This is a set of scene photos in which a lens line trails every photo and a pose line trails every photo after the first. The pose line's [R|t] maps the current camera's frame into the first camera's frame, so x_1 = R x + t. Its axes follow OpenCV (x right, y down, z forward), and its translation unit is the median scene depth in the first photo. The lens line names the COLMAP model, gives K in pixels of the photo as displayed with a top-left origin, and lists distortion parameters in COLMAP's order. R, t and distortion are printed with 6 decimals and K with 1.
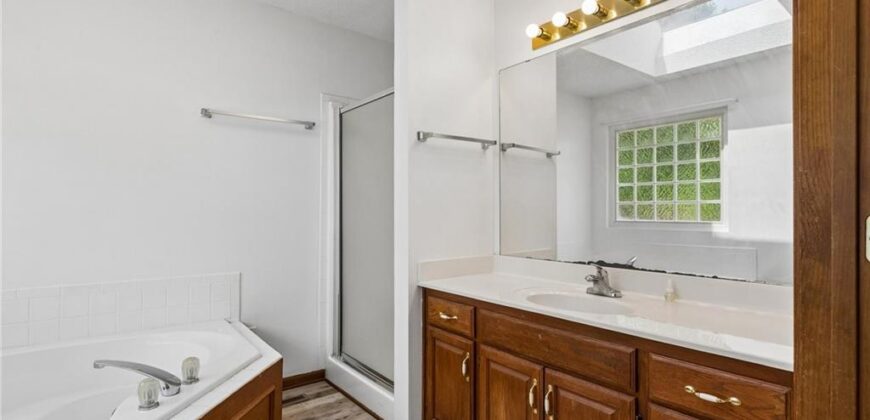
lens RADIAL K [[415.0, 0, 429.1], [0, 415.0, 213.3], [0, 0, 1]] dist [-0.000069, -0.000866]
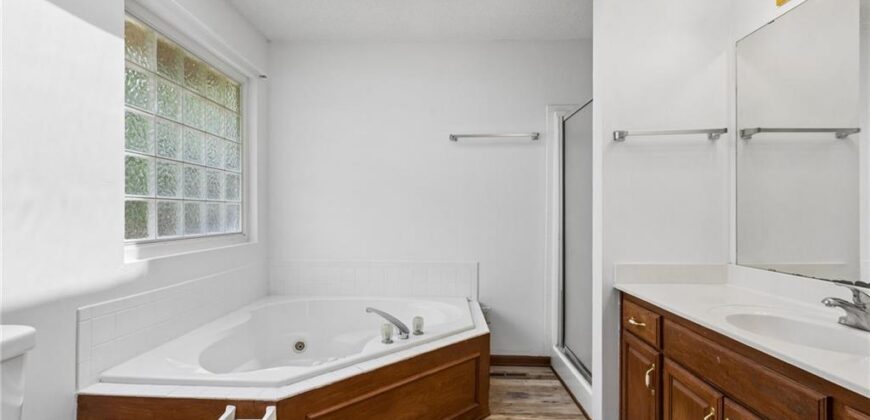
lens RADIAL K [[396.9, 0, 432.4], [0, 396.9, 216.6], [0, 0, 1]] dist [0.008016, -0.001481]
pose [[0.765511, 0.003497, -0.643413, 0.273924], [-0.000072, 0.999986, 0.005349, 0.000003], [0.643423, -0.004049, 0.765500, -0.002846]]
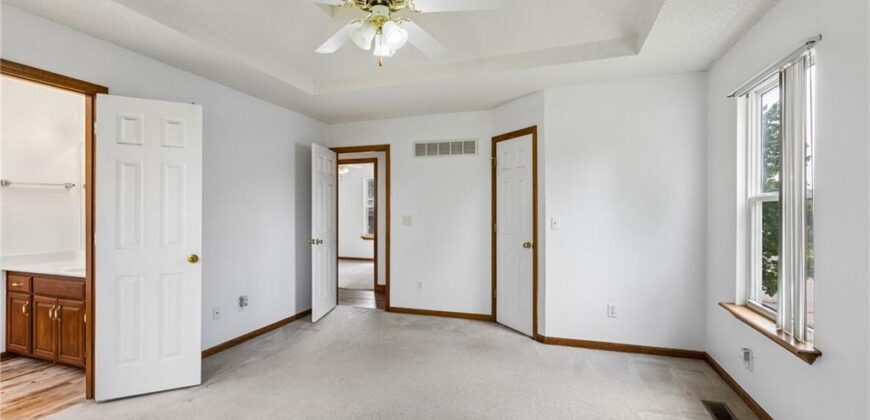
lens RADIAL K [[396.9, 0, 430.7], [0, 396.9, 216.2], [0, 0, 1]] dist [0.008016, -0.001481]
pose [[0.853191, -0.000725, 0.521599, 0.683681], [-0.002243, 0.999985, 0.005059, -0.065465], [-0.521594, -0.005486, 0.853176, -1.462795]]
